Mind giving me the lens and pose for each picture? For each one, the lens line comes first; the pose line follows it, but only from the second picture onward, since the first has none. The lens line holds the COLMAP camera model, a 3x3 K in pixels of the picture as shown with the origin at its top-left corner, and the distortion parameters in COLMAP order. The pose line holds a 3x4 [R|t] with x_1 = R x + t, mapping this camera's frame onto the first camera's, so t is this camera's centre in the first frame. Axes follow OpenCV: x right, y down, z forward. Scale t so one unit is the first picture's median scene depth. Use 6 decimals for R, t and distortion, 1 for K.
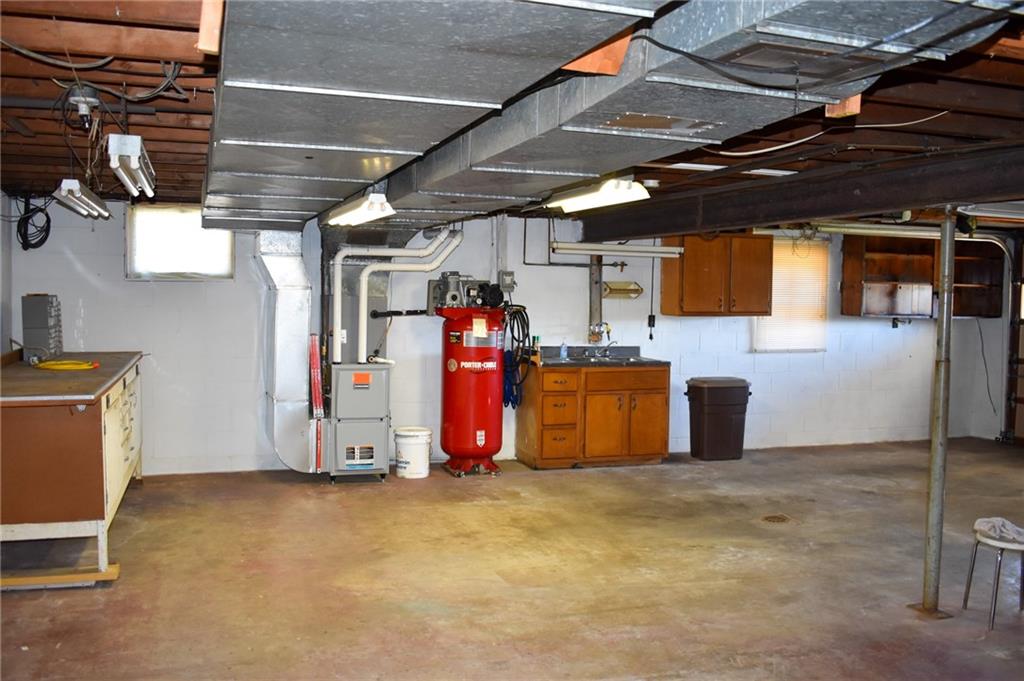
lens RADIAL K [[942.5, 0, 511.7], [0, 942.5, 340.1], [0, 0, 1]] dist [-0.079198, 0.000000]
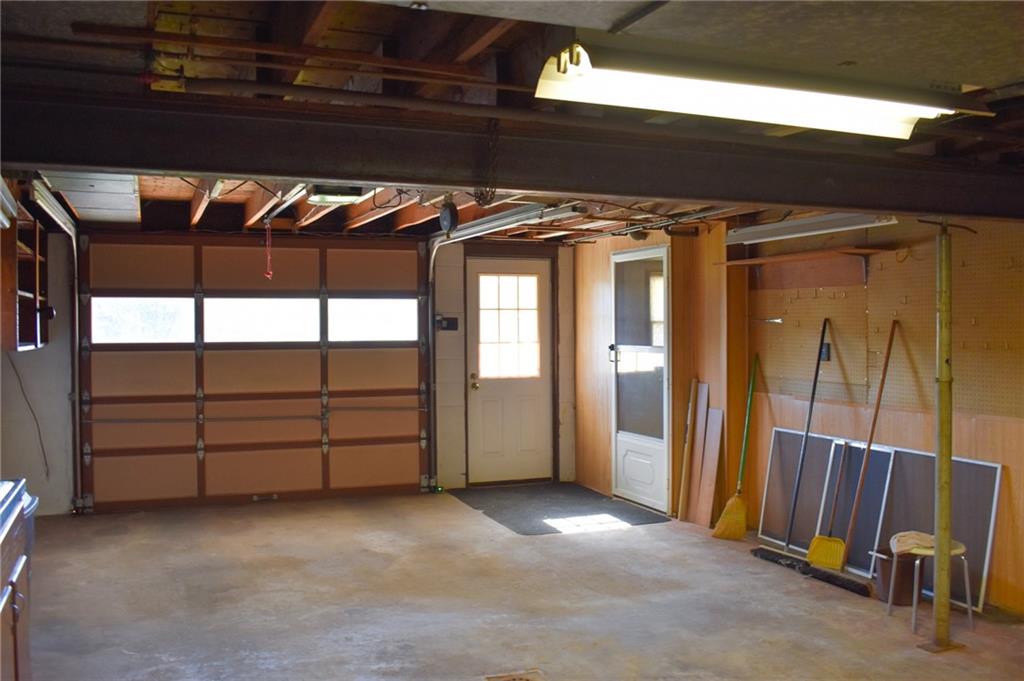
lens RADIAL K [[942.5, 0, 510.6], [0, 942.5, 338.7], [0, 0, 1]] dist [-0.079198, 0.000000]
pose [[-0.050181, -0.037215, 0.998047, -0.369892], [0.054428, 0.997719, 0.039940, -0.067367], [-0.997256, 0.056326, -0.048041, 1.202661]]
